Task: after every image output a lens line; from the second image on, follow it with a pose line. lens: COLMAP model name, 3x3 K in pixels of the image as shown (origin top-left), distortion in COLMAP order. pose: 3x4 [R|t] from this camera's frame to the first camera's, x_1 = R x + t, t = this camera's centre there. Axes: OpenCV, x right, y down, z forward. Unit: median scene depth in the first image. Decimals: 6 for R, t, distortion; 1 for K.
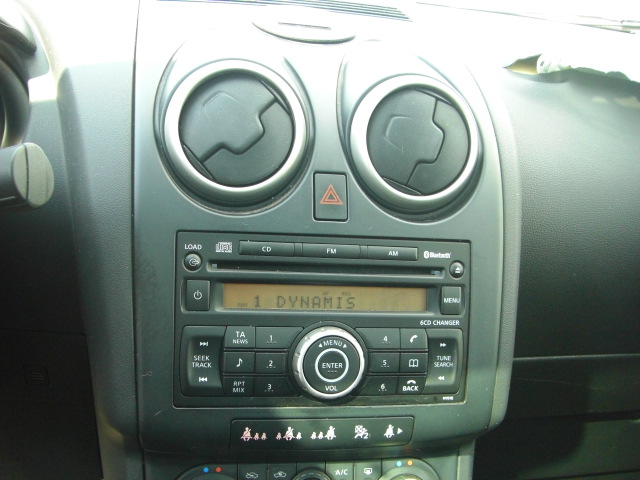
lens RADIAL K [[723.4, 0, 295.2], [0, 723.4, 265.1], [0, 0, 1]] dist [-0.197252, 0.147020]
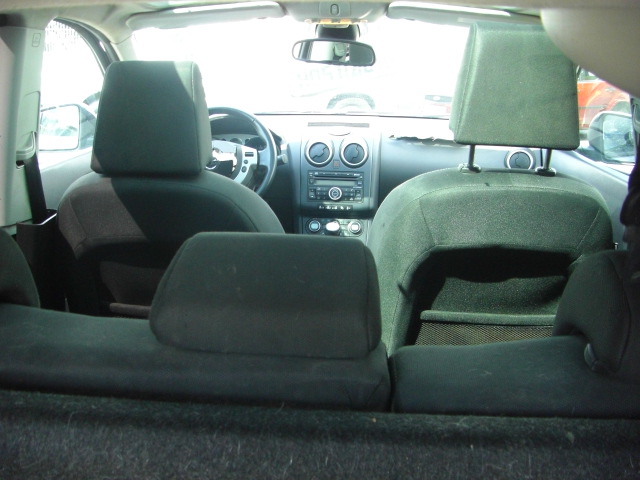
lens RADIAL K [[723.4, 0, 295.2], [0, 723.4, 265.1], [0, 0, 1]] dist [-0.197252, 0.147020]
pose [[0.963970, -0.005050, -0.265963, 1.176406], [-0.019353, 0.995839, -0.089051, 1.136782], [0.265306, 0.090989, 0.959861, -4.169929]]
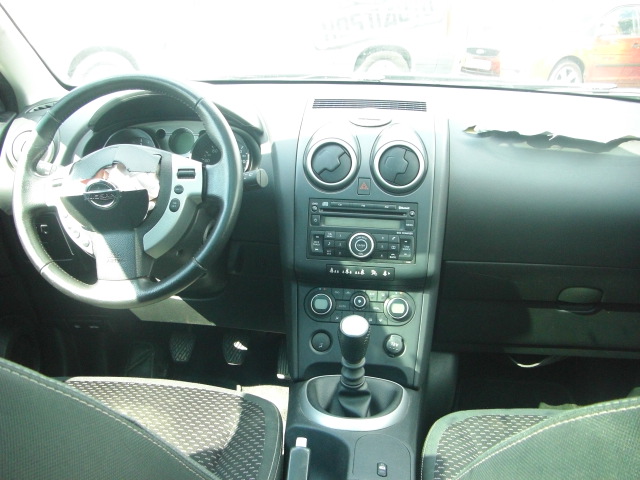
lens RADIAL K [[723.4, 0, 295.2], [0, 723.4, 265.1], [0, 0, 1]] dist [-0.197252, 0.147020]
pose [[0.952610, 0.021508, -0.303433, 0.639516], [-0.030103, 0.999266, -0.023675, 0.279348], [0.302701, 0.031687, 0.952559, -1.703117]]
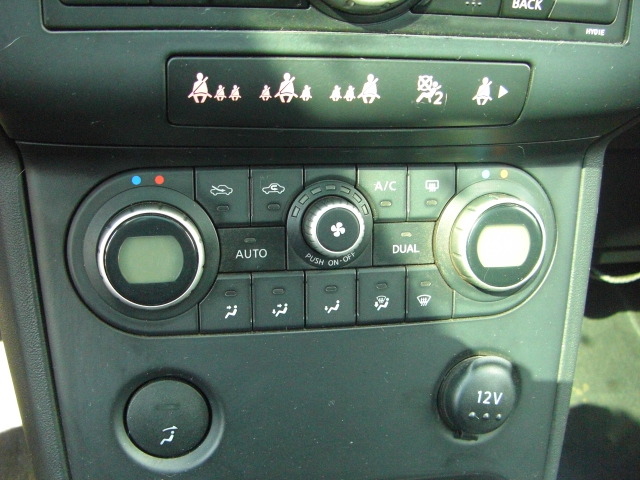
lens RADIAL K [[723.4, 0, 295.2], [0, 723.4, 265.1], [0, 0, 1]] dist [-0.197252, 0.147020]
pose [[0.999799, -0.010034, -0.017352, 0.004879], [0.014302, 0.963629, 0.266861, 0.218272], [0.014044, -0.267055, 0.963579, 0.483330]]
